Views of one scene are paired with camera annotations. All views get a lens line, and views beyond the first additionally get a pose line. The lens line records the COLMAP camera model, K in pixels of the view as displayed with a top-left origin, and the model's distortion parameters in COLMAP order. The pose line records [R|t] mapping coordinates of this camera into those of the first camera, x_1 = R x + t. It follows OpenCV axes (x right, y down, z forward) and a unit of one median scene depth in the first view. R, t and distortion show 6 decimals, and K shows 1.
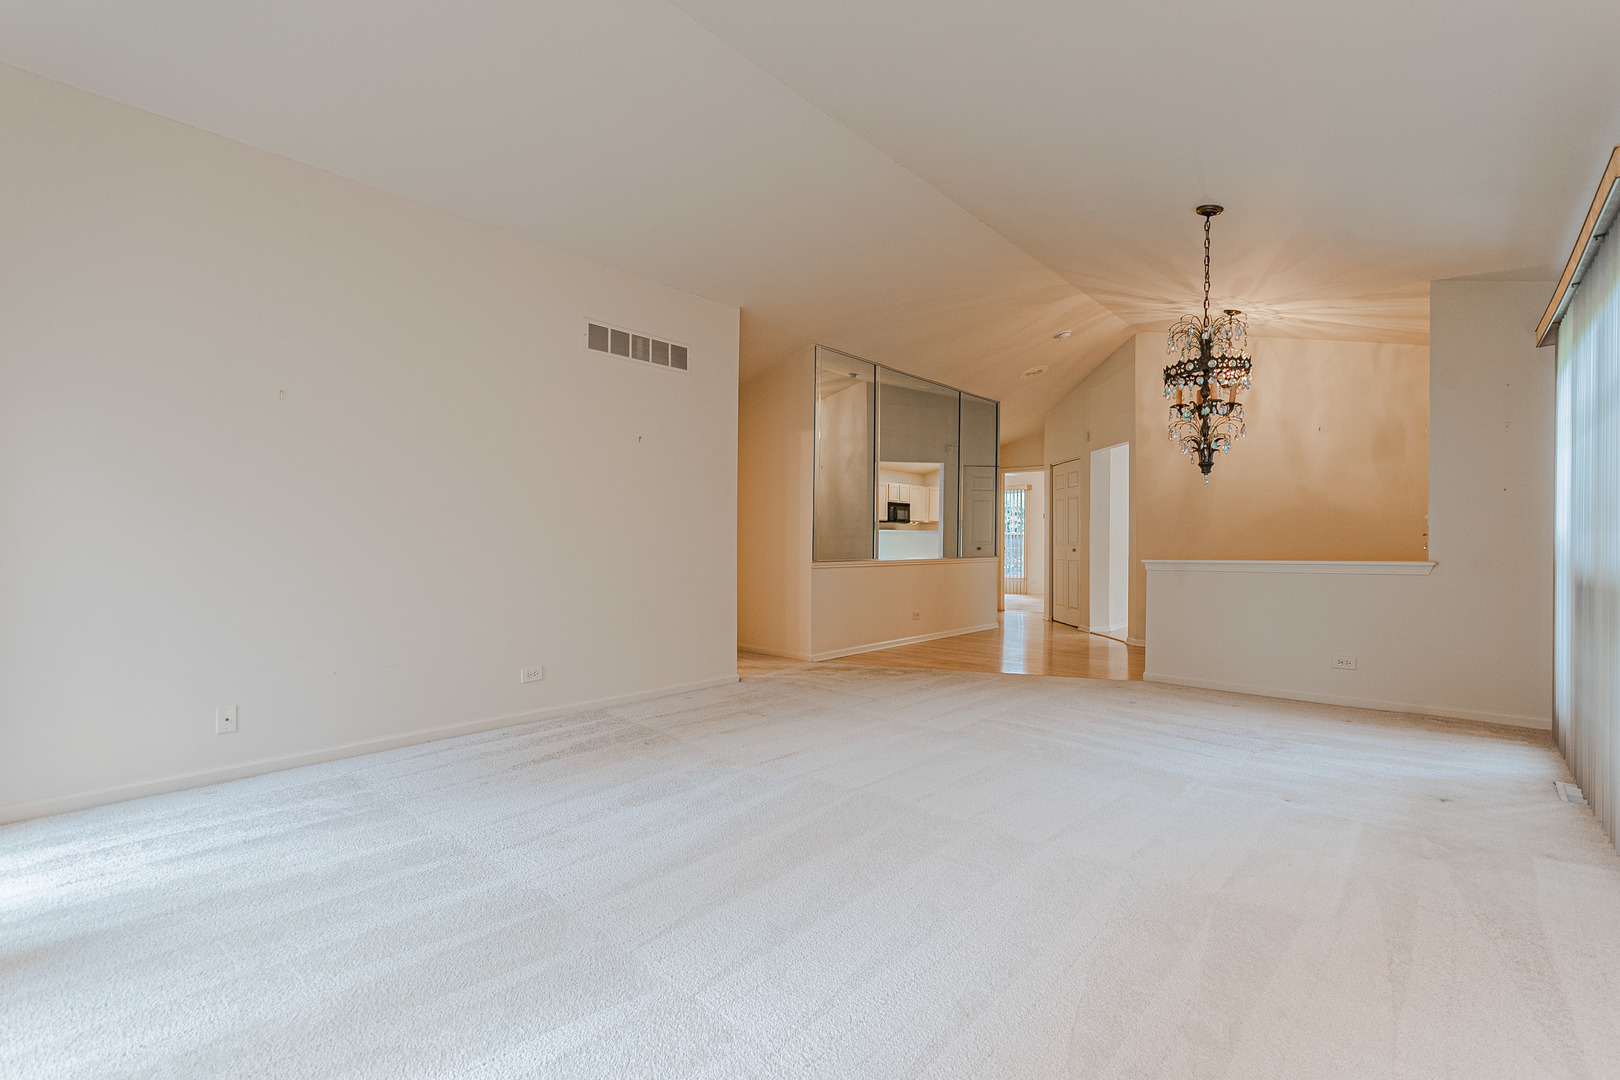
lens RADIAL K [[707.7, 0, 806.8], [0, 707.7, 539.3], [0, 0, 1]] dist [0.001231, -0.000011]
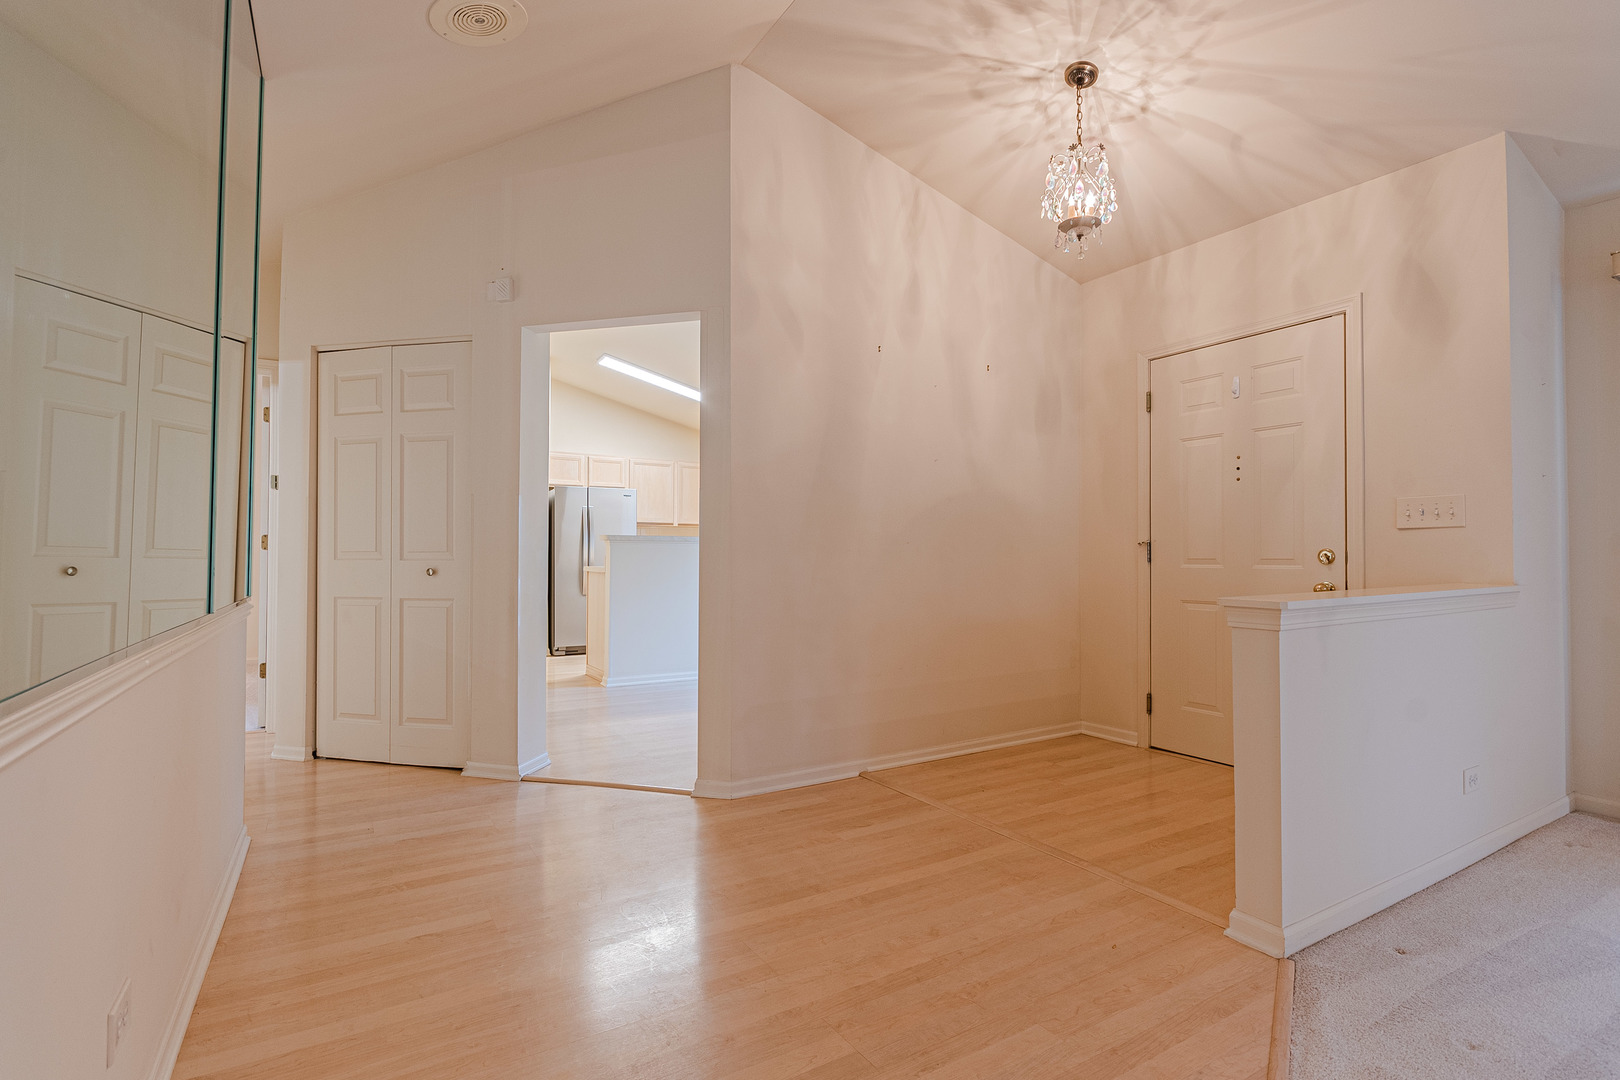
lens RADIAL K [[778.2, 0, 805.5], [0, 778.2, 548.5], [0, 0, 1]] dist [-0.003677, -0.000305]
pose [[0.290119, 0.006647, 0.956967, 0.038022], [-0.006502, 0.999966, -0.004974, 0.004482], [-0.956968, -0.004779, 0.290153, 0.969260]]
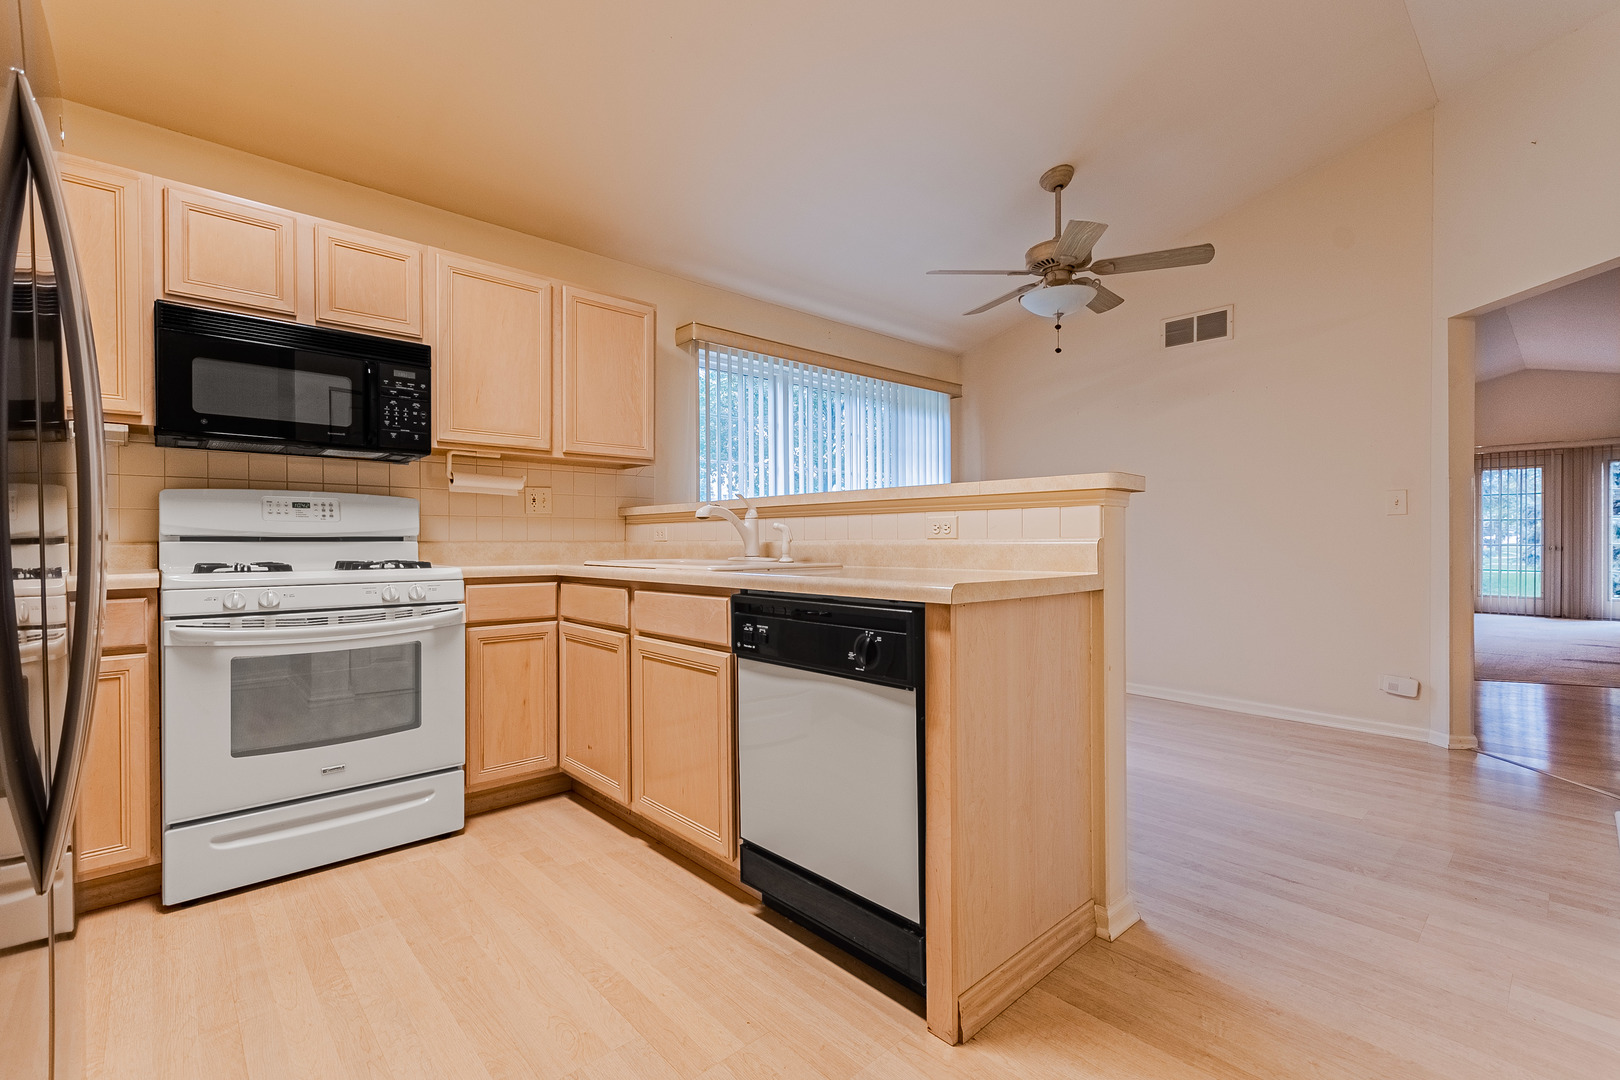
lens RADIAL K [[707.7, 0, 806.8], [0, 707.7, 539.3], [0, 0, 1]] dist [0.001231, -0.000011]
pose [[-0.995566, -0.003905, 0.093983, 1.005353], [-0.004032, 0.999991, -0.001163, 0.012215], [-0.093978, -0.001536, -0.995573, 1.800000]]
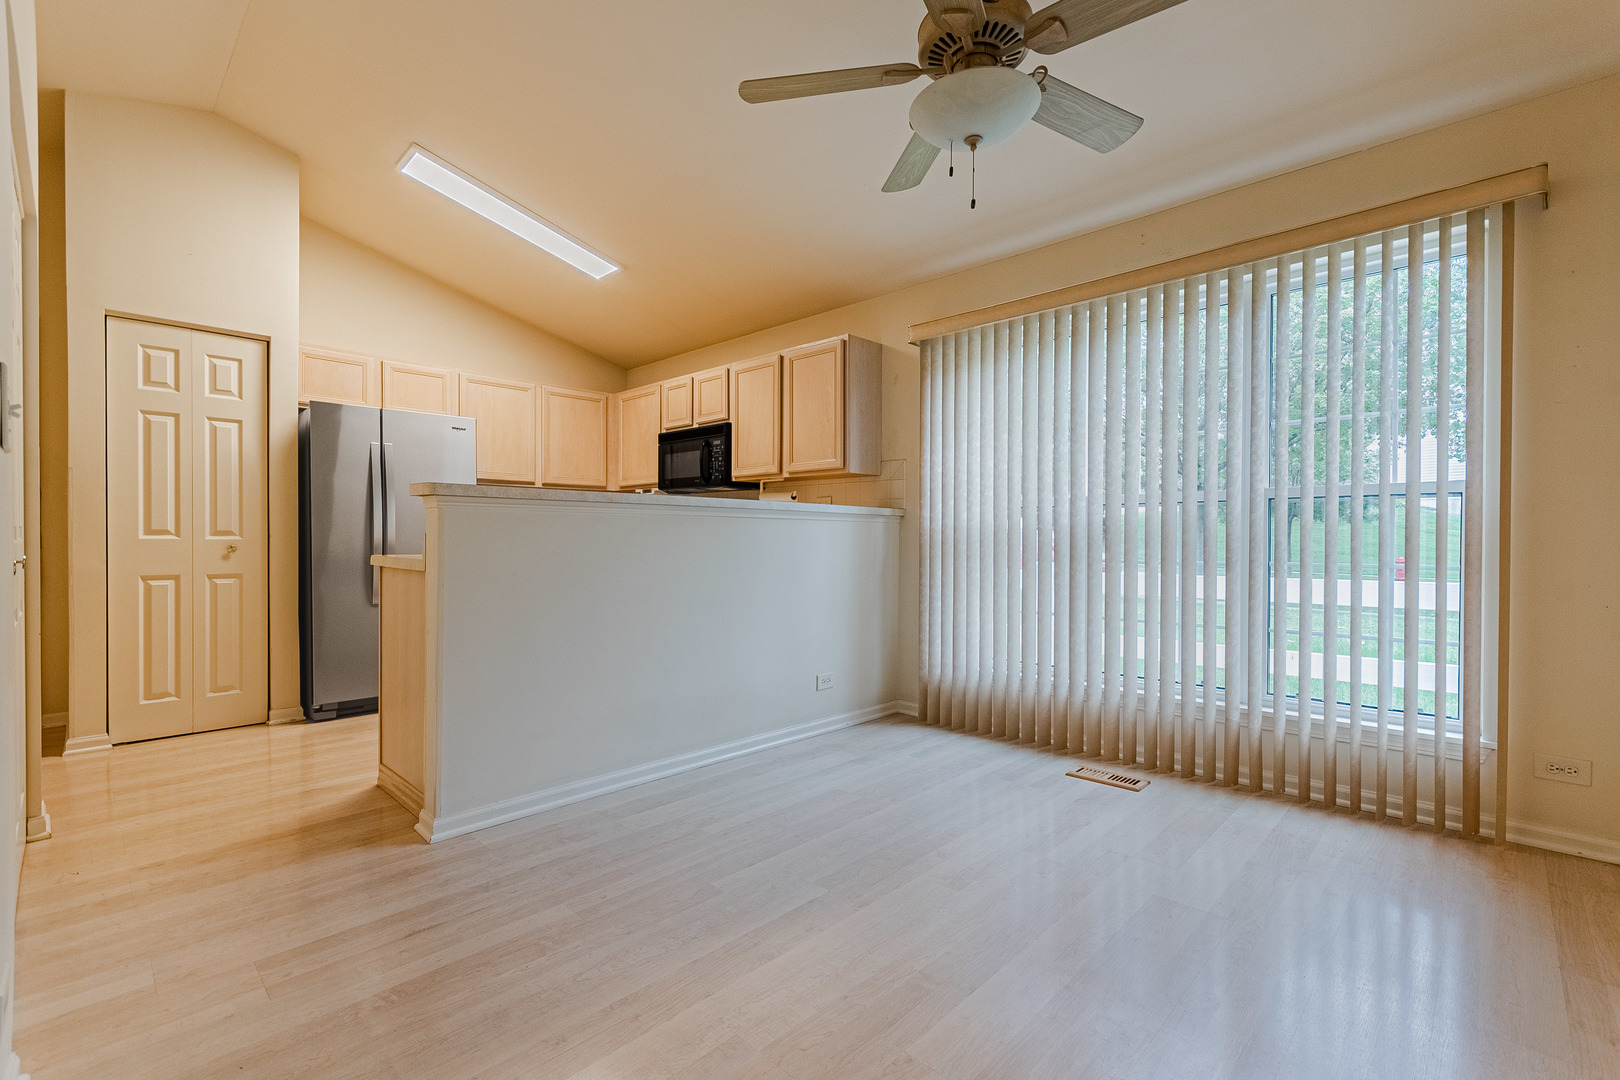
lens RADIAL K [[713.1, 0, 809.9], [0, 713.1, 545.2], [0, 0, 1]] dist [0.002038, -0.000282]
pose [[0.031555, -0.016437, 0.999367, 0.527650], [-0.008272, 0.999826, 0.016705, 0.009016], [-0.999468, -0.008794, 0.031413, 1.277190]]
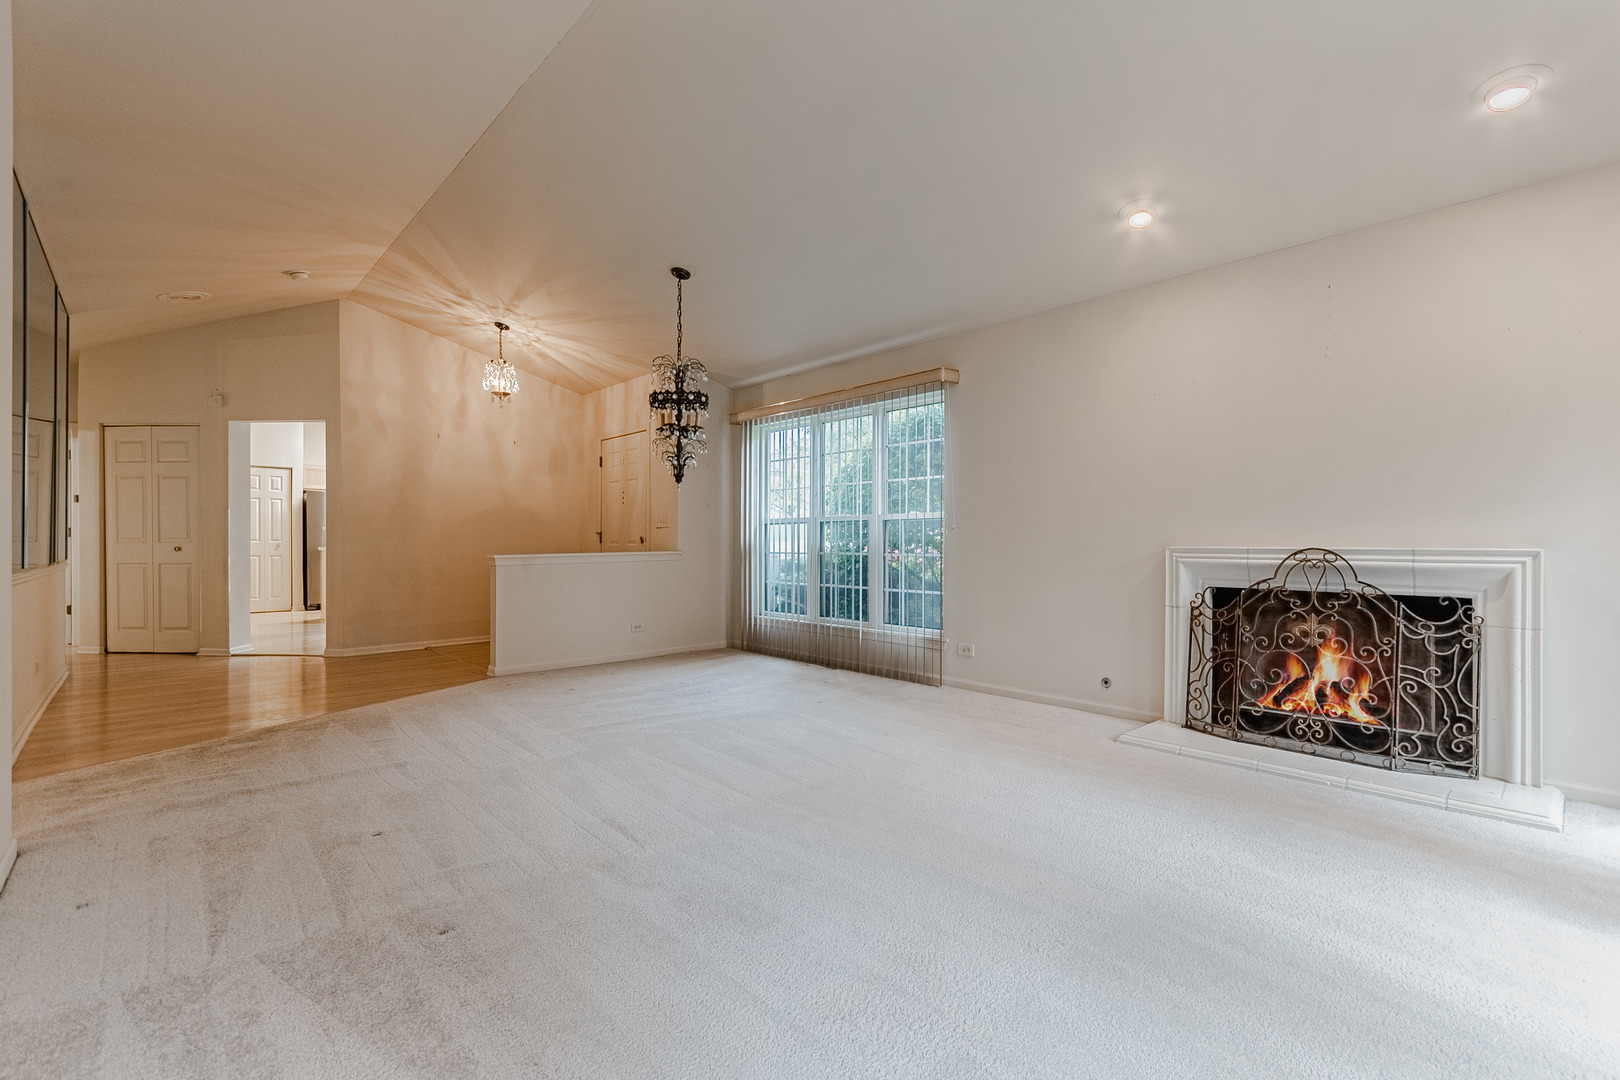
lens RADIAL K [[713.1, 0, 809.9], [0, 713.1, 545.2], [0, 0, 1]] dist [0.002038, -0.000282]
pose [[0.088366, -0.011226, 0.996025, -0.426445], [-0.004688, 0.999921, 0.011686, -0.000581], [-0.996077, -0.005702, 0.088306, 0.408860]]
